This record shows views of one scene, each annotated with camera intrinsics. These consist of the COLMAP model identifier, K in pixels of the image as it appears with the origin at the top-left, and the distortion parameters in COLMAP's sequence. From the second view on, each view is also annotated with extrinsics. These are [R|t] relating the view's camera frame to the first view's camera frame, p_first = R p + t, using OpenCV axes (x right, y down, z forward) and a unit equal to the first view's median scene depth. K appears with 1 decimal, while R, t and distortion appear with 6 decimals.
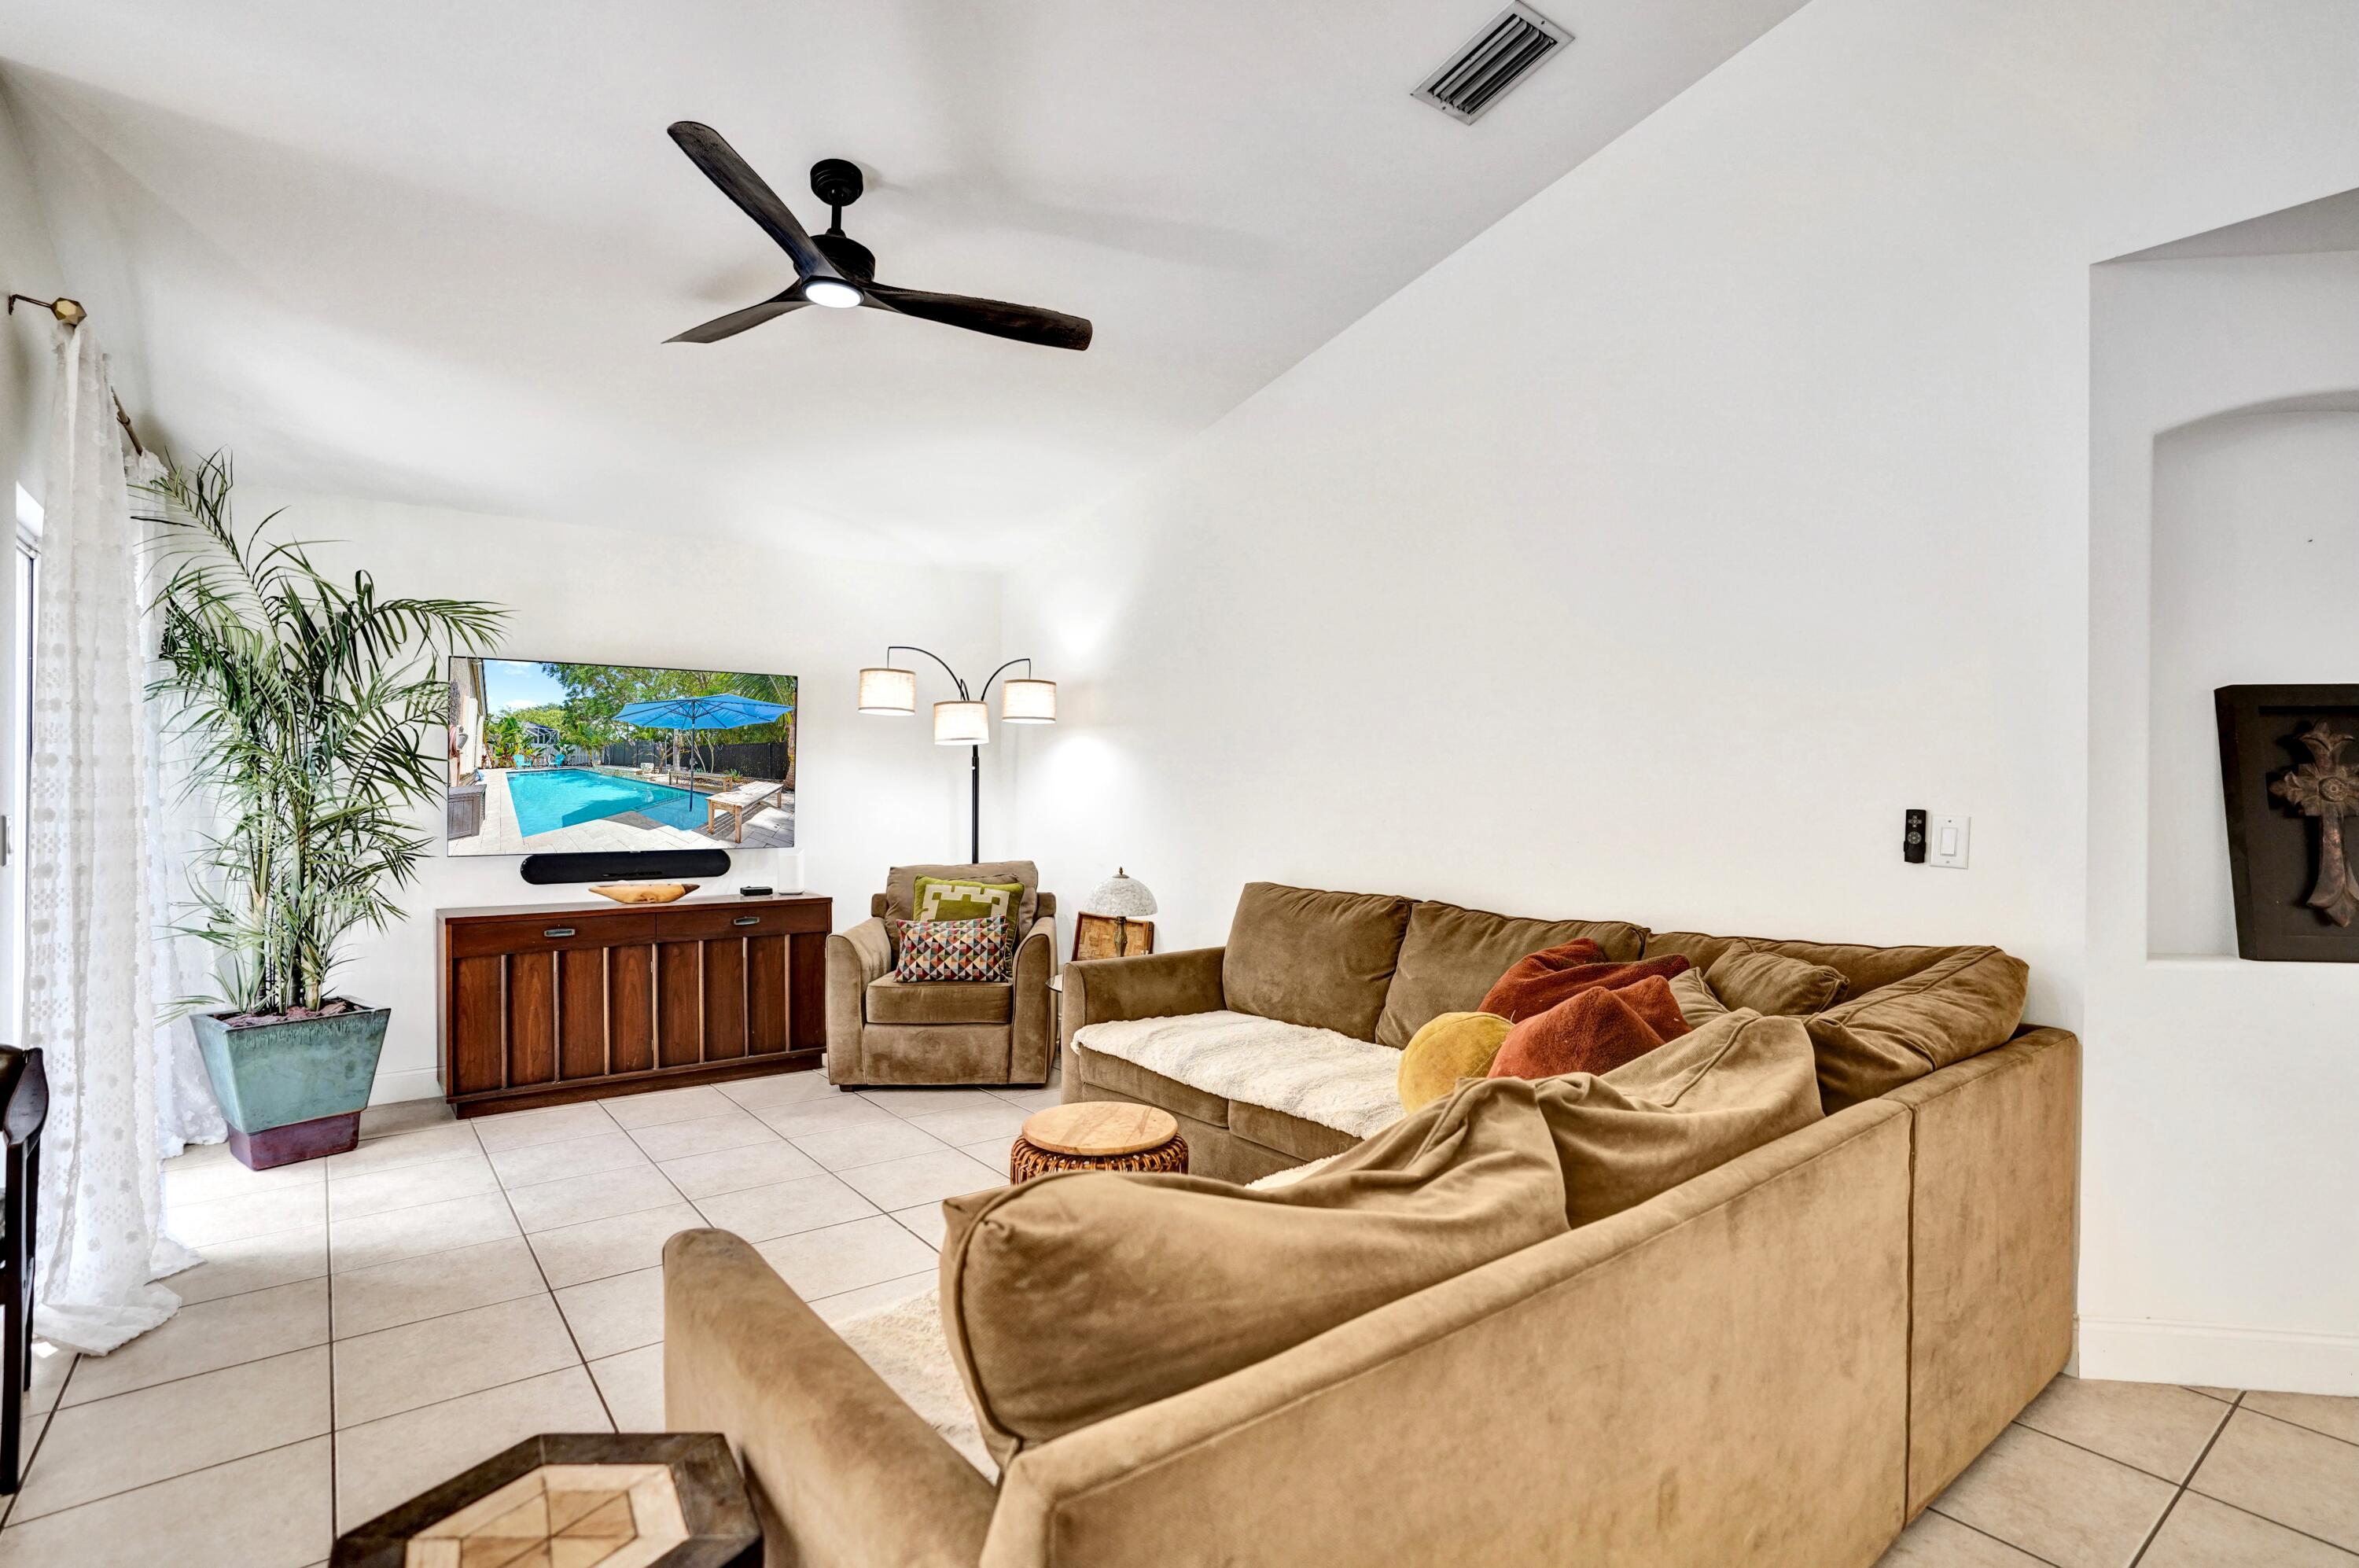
lens RADIAL K [[1146.2, 0, 1184.9], [0, 1146.2, 795.3], [0, 0, 1]] dist [-0.059230, 0.029866]
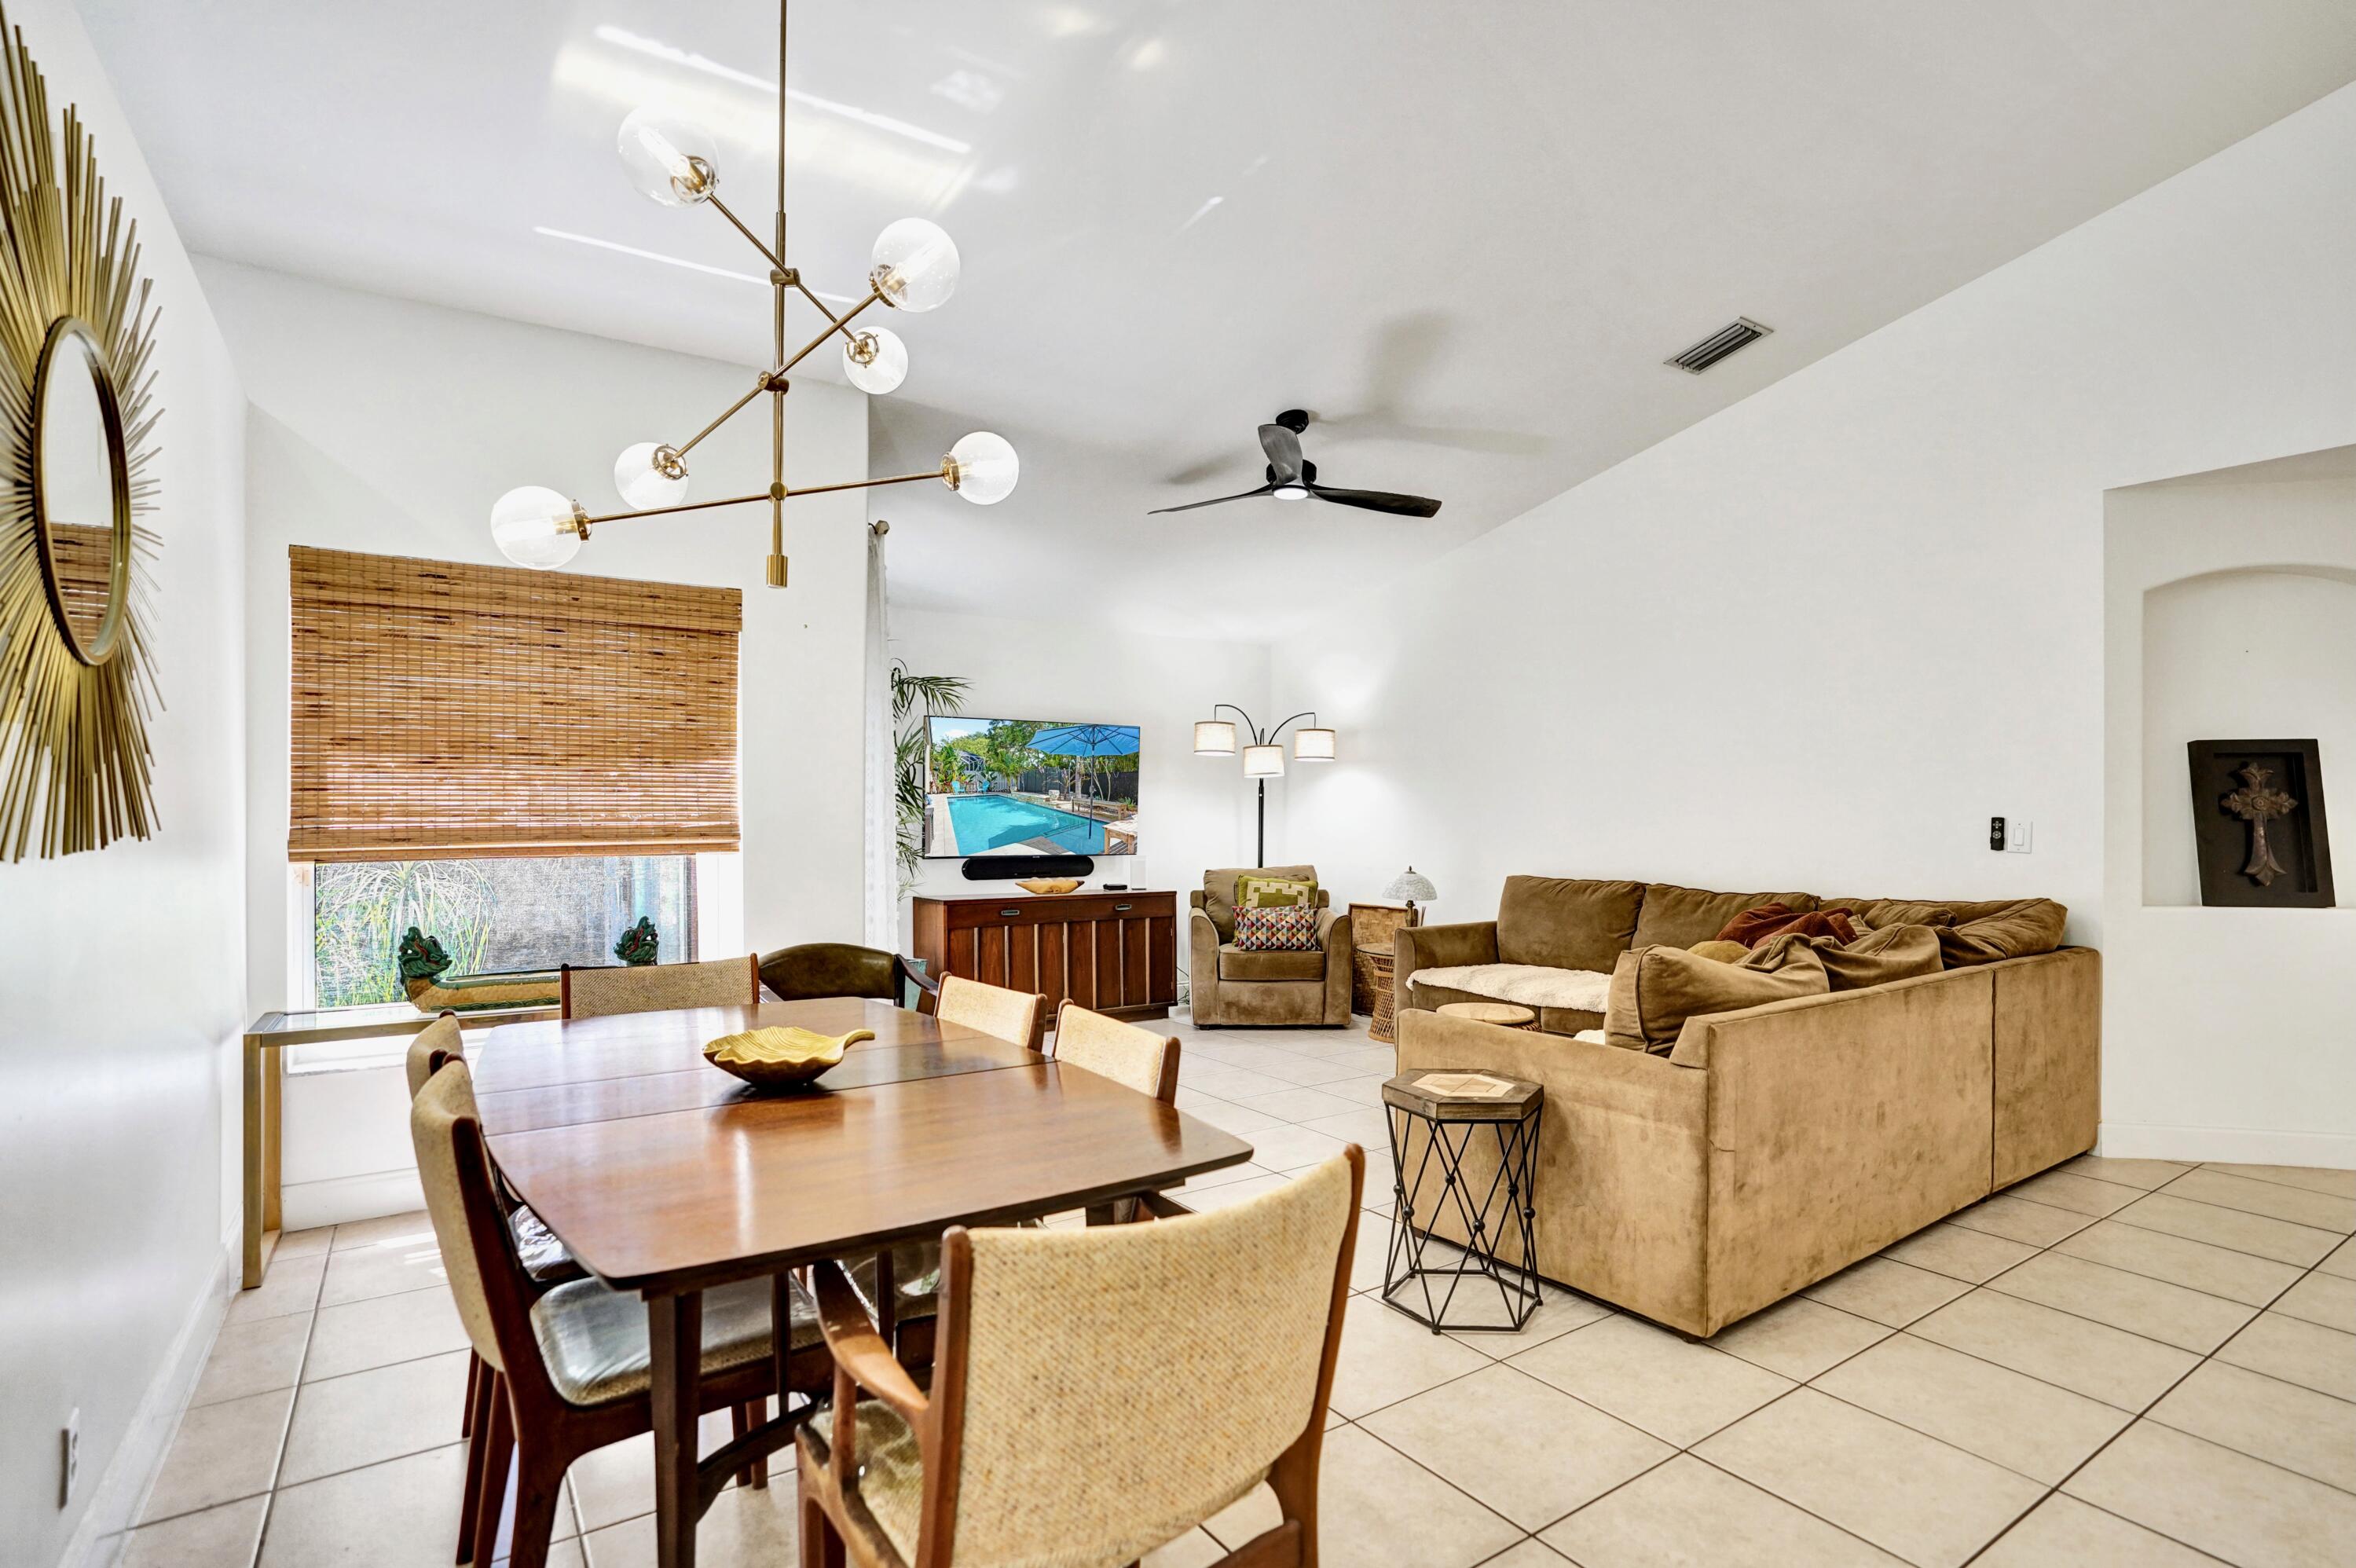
lens RADIAL K [[1147.9, 0, 1181.2], [0, 1147.9, 820.6], [0, 0, 1]] dist [-0.059226, 0.030912]
pose [[0.998142, -0.001027, -0.060923, -0.283273], [0.000732, 0.999988, -0.004869, 0.016492], [0.060927, 0.004815, 0.998131, -0.456372]]
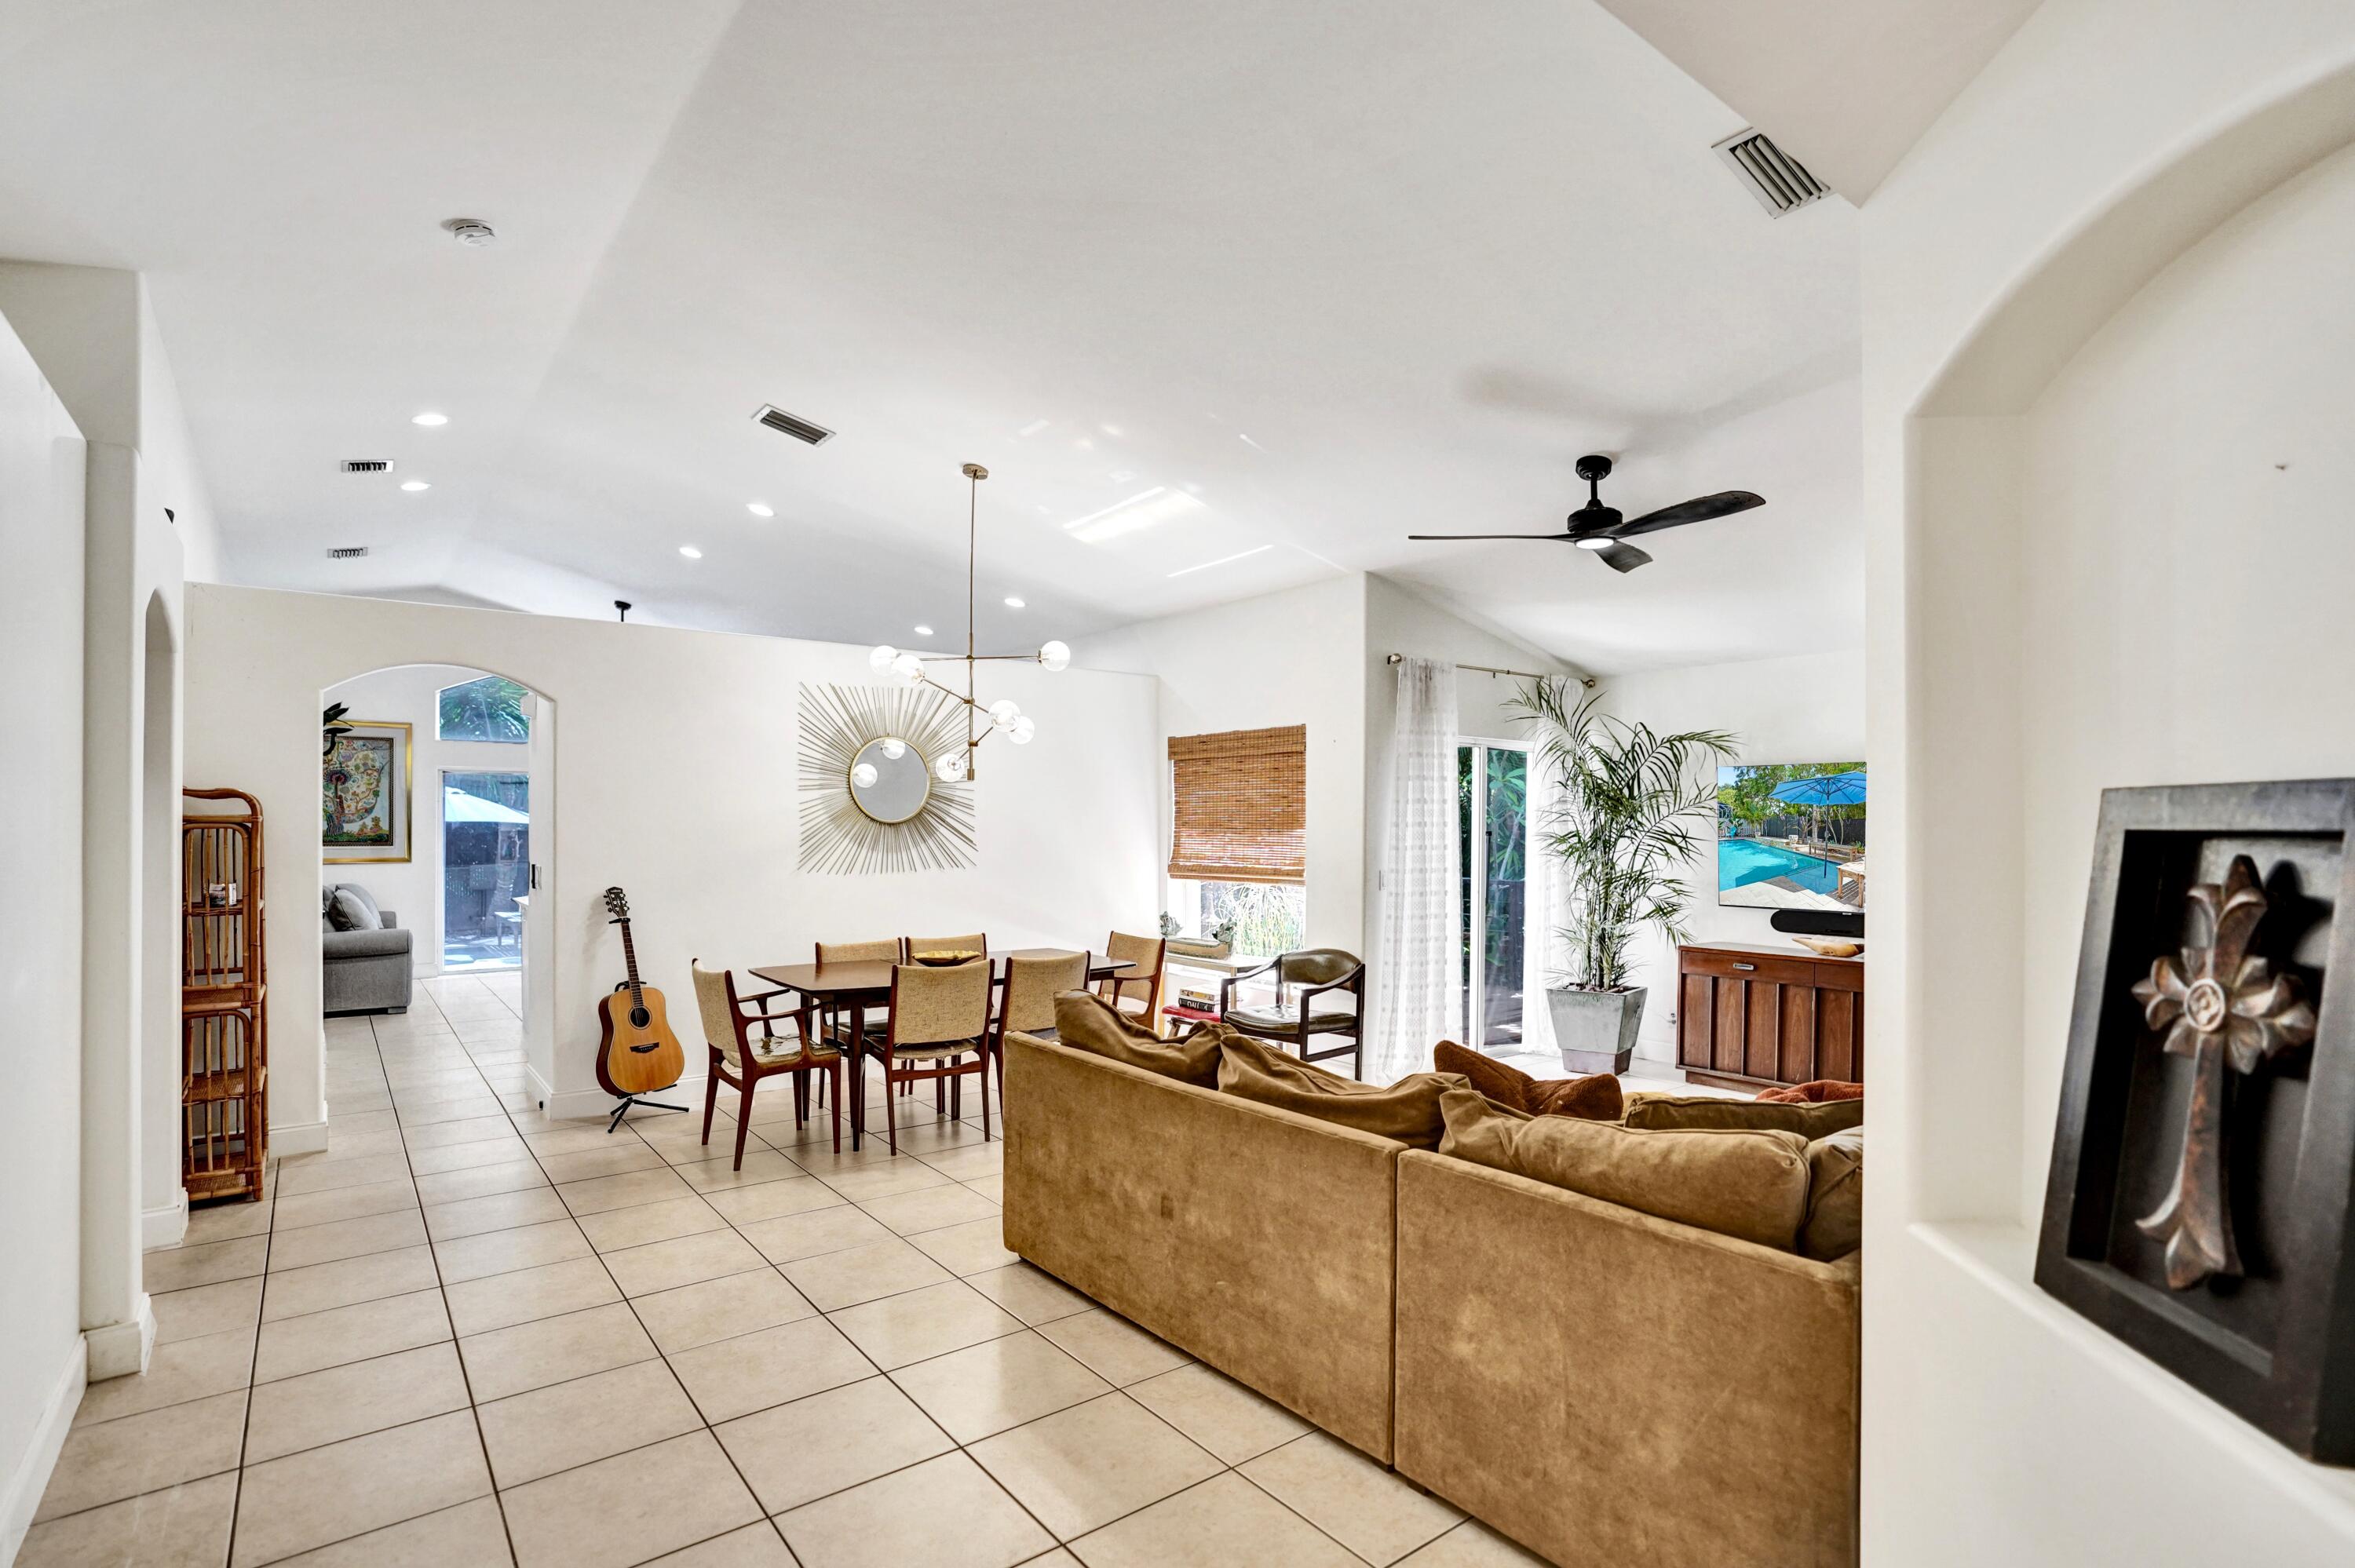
lens RADIAL K [[1147.3, 0, 1180.7], [0, 1147.3, 820.6], [0, 0, 1]] dist [-0.059226, 0.030912]
pose [[0.002417, -0.002895, -0.999993, 0.910700], [-0.011715, 0.999927, -0.002923, -0.048241], [0.999928, 0.011722, 0.002383, 0.342194]]
